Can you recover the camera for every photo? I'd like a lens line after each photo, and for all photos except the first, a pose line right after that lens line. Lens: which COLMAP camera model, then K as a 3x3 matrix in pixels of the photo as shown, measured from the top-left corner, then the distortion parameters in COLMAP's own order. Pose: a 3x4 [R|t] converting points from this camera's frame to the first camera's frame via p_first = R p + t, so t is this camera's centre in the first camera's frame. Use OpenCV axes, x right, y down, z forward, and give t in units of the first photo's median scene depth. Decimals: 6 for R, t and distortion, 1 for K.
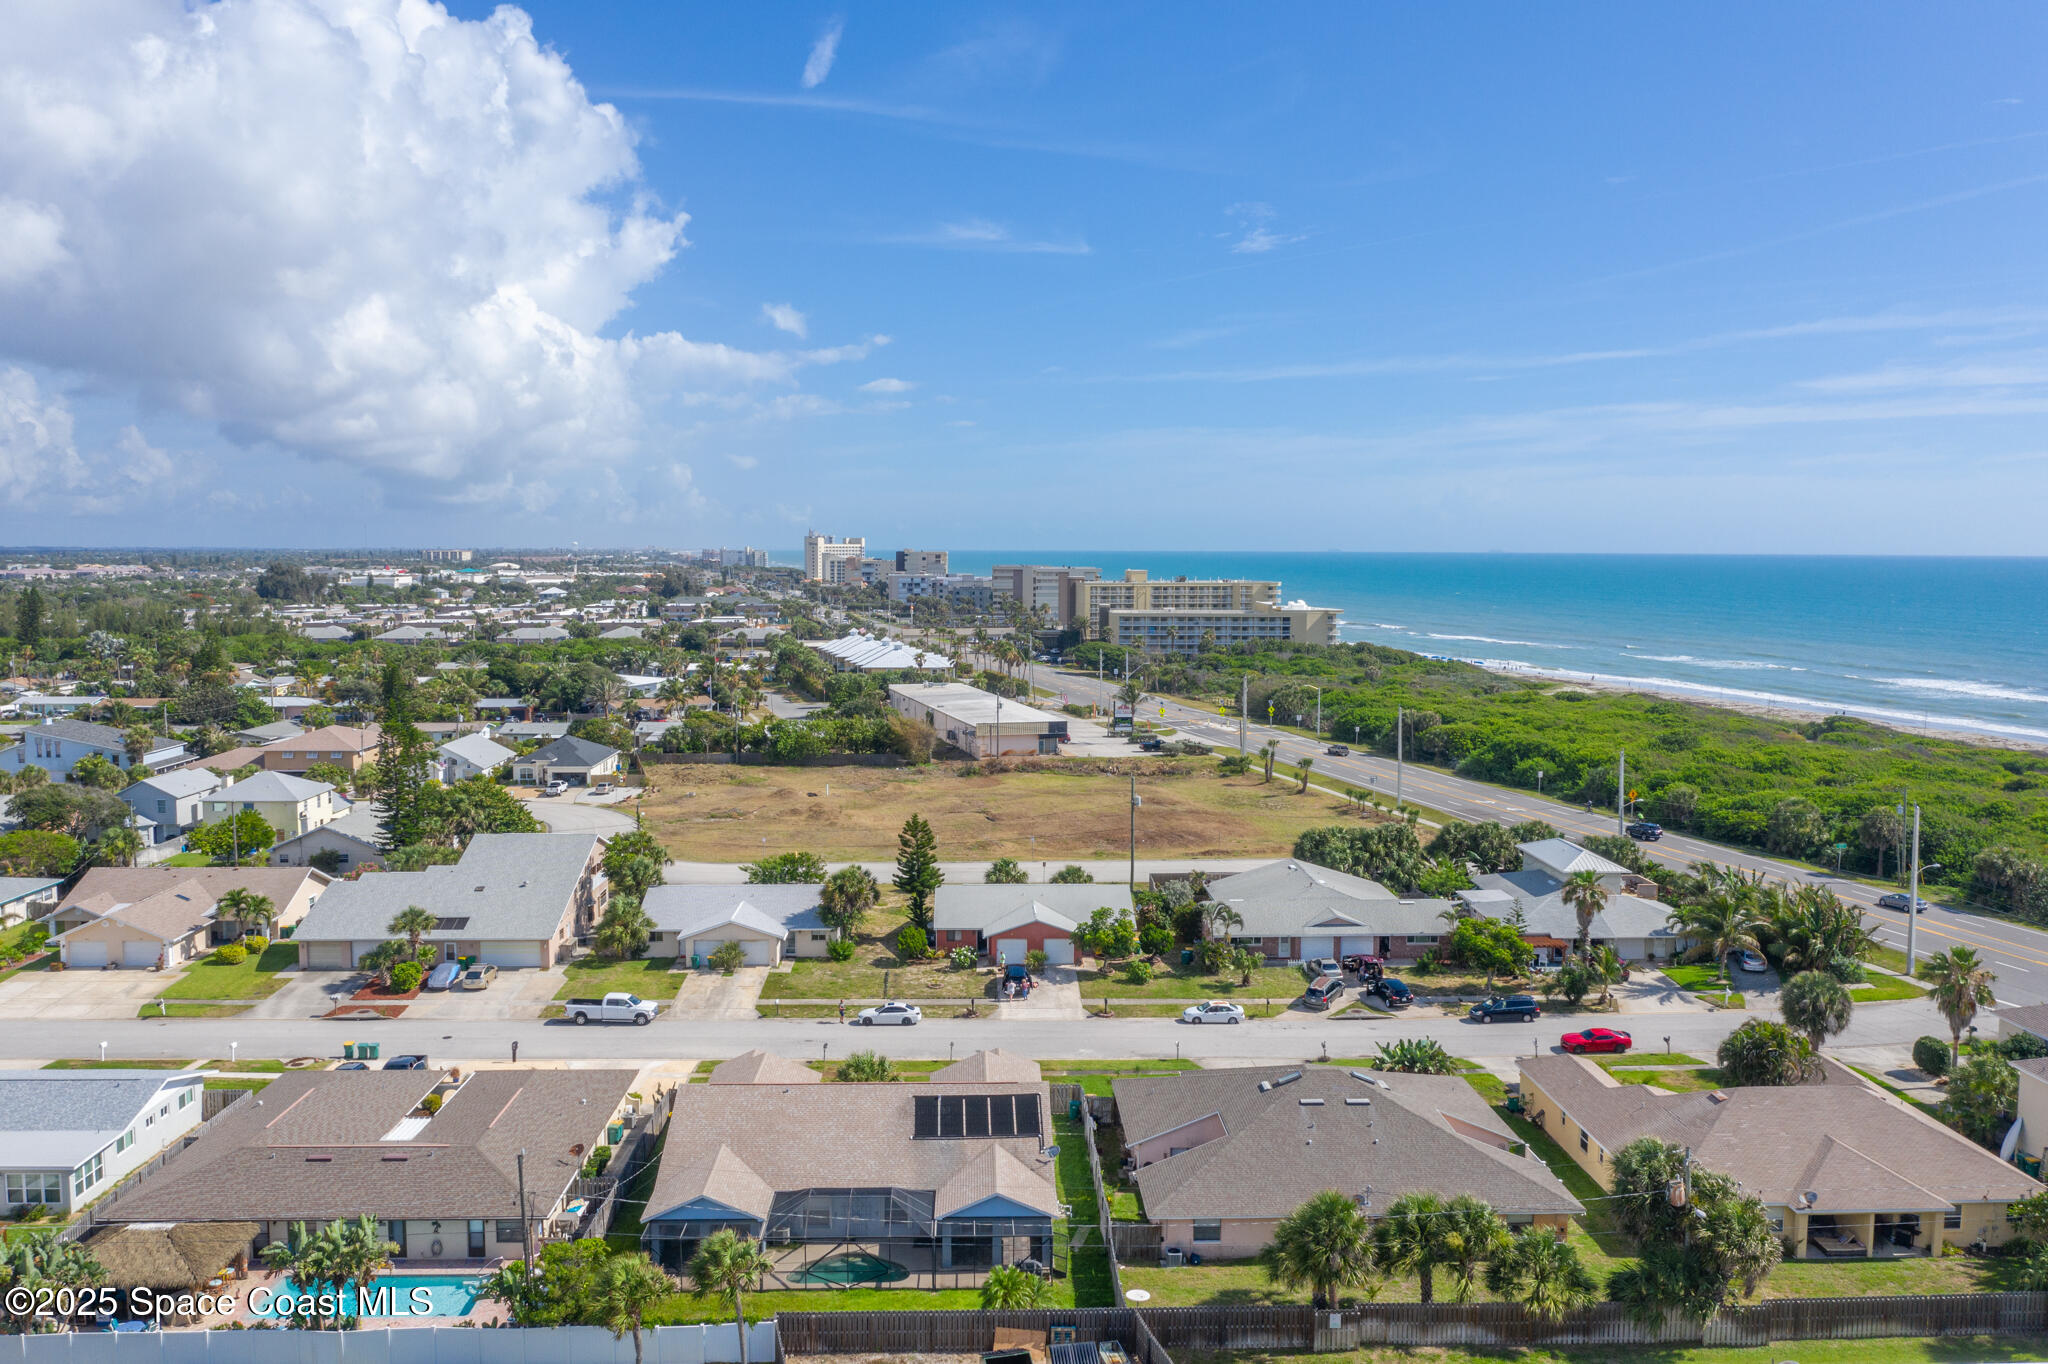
lens RADIAL K [[1623.8, 0, 1016.4], [0, 1623.8, 683.3], [0, 0, 1]] dist [-0.019848, 0.005556]
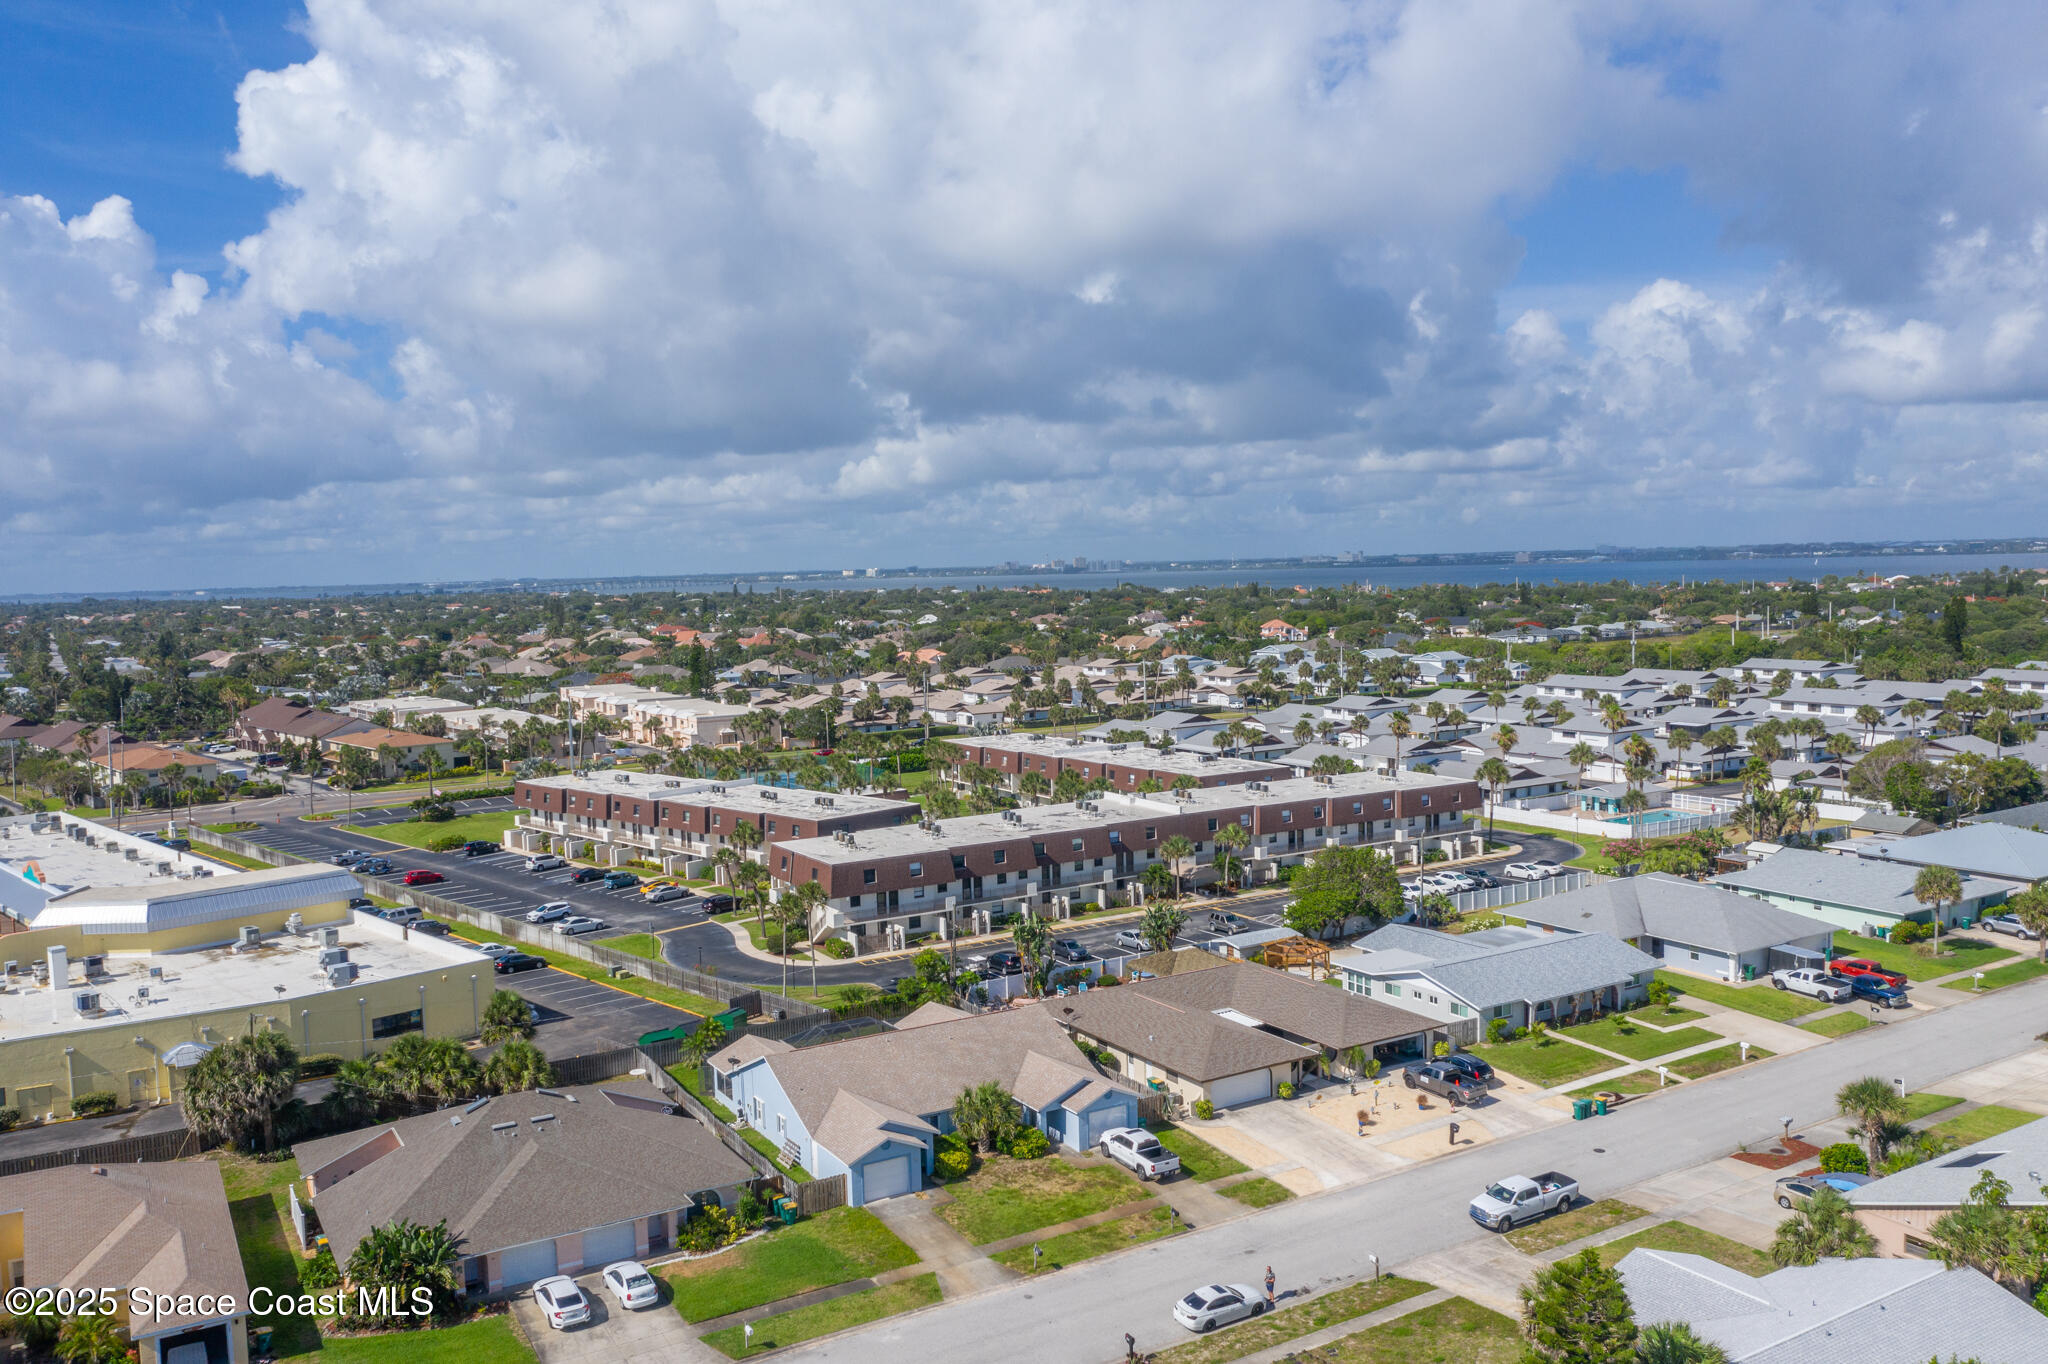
lens RADIAL K [[1632.6, 0, 1032.6], [0, 1632.6, 709.2], [0, 0, 1]] dist [-0.025380, 0.002562]
pose [[-0.875270, 0.063705, -0.479421, 0.247907], [-0.018991, 0.985995, 0.165689, -0.118031], [0.483262, 0.154128, -0.861802, 1.310130]]
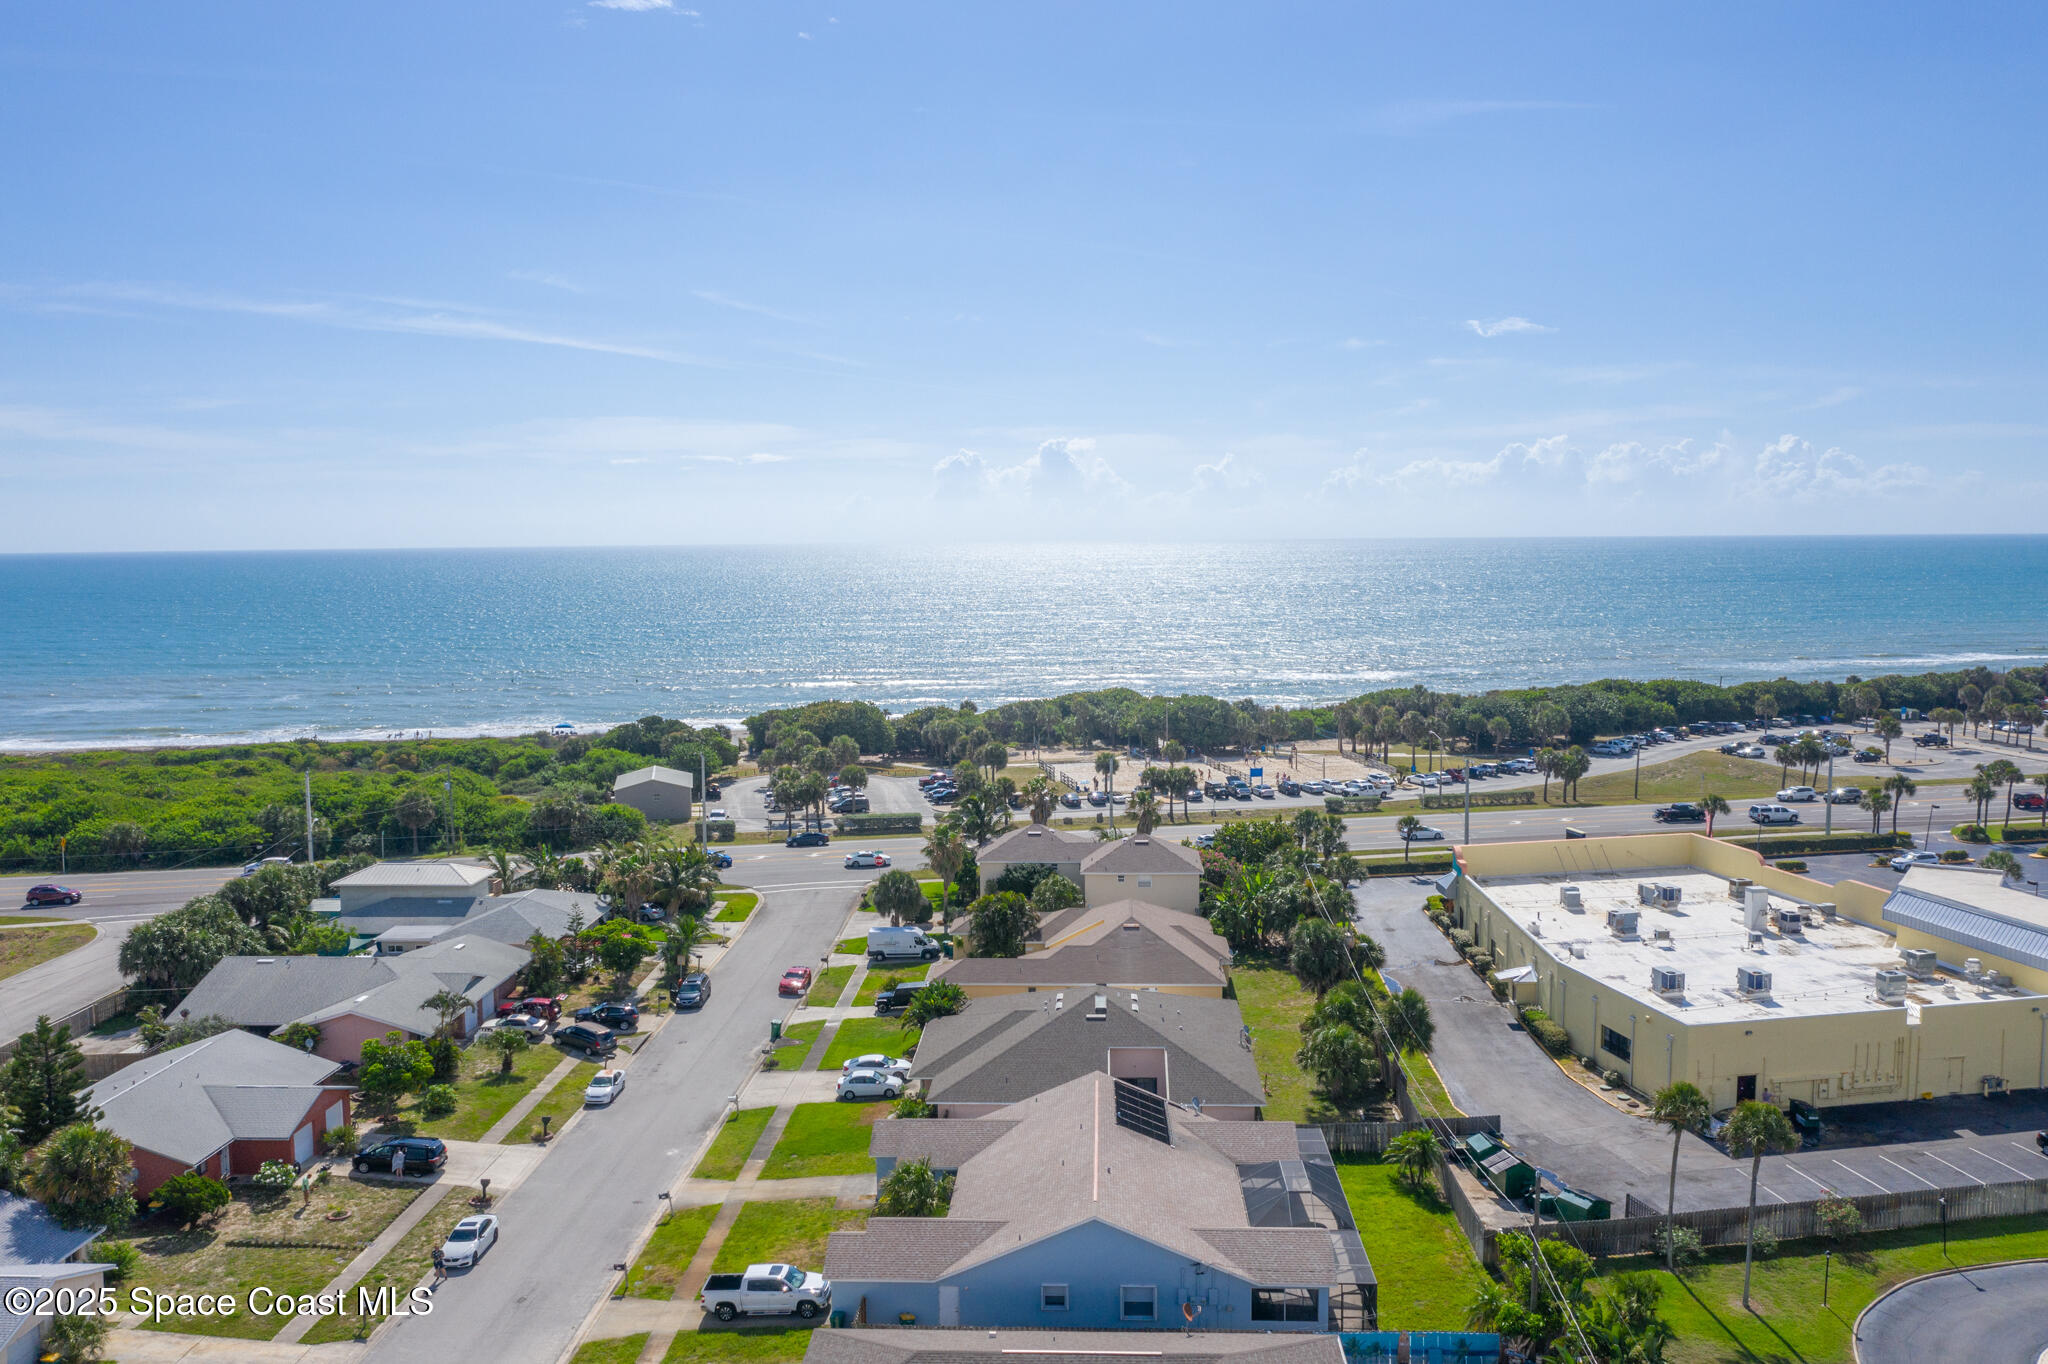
lens RADIAL K [[1651.9, 0, 1029.0], [0, 1651.9, 687.5], [0, 0, 1]] dist [-0.019138, 0.006159]
pose [[0.083503, -0.097606, 0.991716, -0.652384], [0.097869, 0.991184, 0.089313, -0.063121], [-0.991690, 0.089601, 0.092319, 0.595476]]
